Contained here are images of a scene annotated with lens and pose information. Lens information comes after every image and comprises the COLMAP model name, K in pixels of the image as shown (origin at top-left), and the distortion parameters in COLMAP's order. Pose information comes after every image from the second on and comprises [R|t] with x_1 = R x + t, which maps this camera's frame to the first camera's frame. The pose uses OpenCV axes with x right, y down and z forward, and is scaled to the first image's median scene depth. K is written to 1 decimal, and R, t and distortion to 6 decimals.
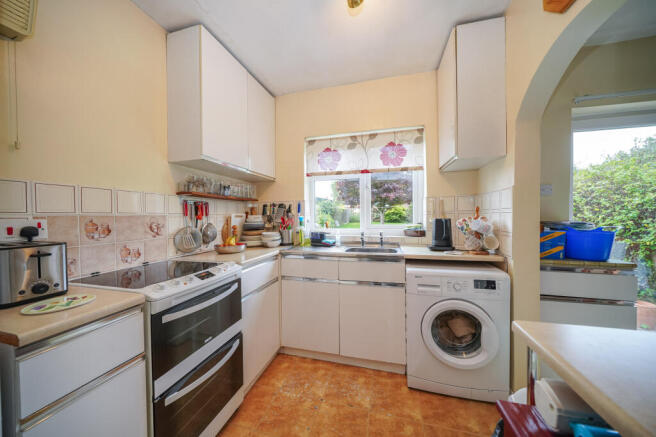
lens RADIAL K [[226.6, 0, 325.2], [0, 226.6, 218.5], [0, 0, 1]] dist [-0.007359, -0.000004]
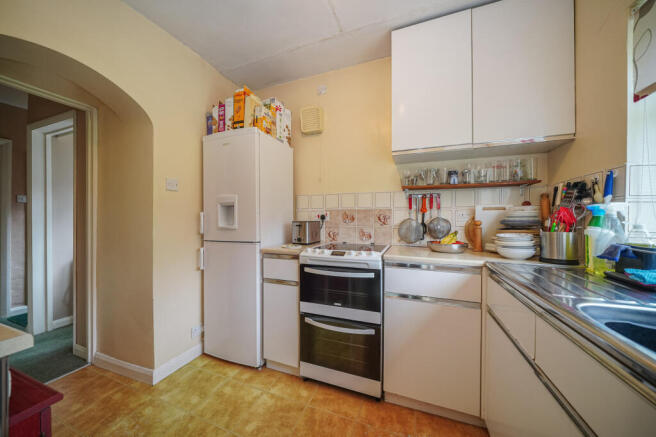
lens RADIAL K [[226.6, 0, 325.2], [0, 226.6, 218.5], [0, 0, 1]] dist [-0.007359, -0.000004]
pose [[-0.106815, 0.011329, -0.994214, 0.520242], [-0.010989, 0.999861, 0.012574, 0.025576], [0.994218, 0.012269, -0.106676, 0.731655]]
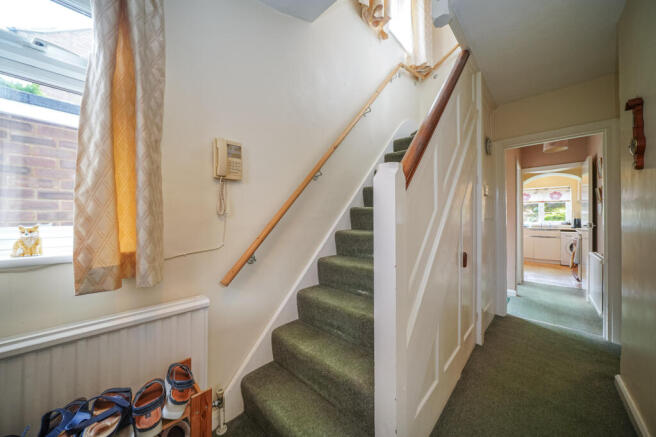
lens RADIAL K [[226.6, 0, 325.2], [0, 226.6, 218.5], [0, 0, 1]] dist [-0.007359, -0.000004]
pose [[0.860635, 0.003789, -0.509208, -0.810595], [-0.009099, 0.999927, -0.007939, 0.055419], [0.509141, 0.011465, 0.860607, -3.120955]]
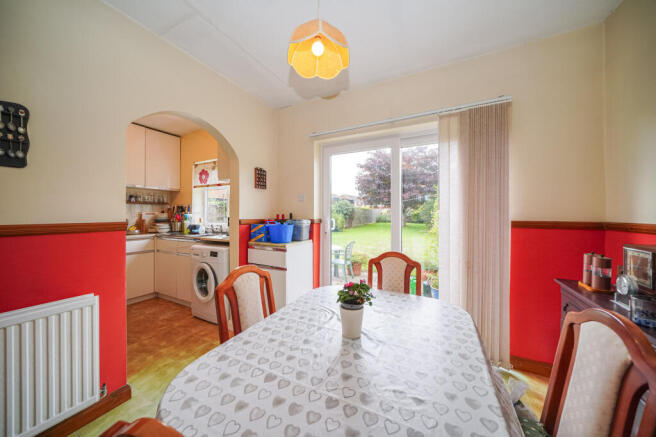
lens RADIAL K [[229.3, 0, 330.2], [0, 229.3, 214.5], [0, 0, 1]] dist [-0.000639, -0.000017]
pose [[0.978826, 0.011840, -0.204351, 1.630807], [-0.014965, 0.999793, -0.013755, -0.001213], [0.204146, 0.016522, 0.978801, -0.462423]]
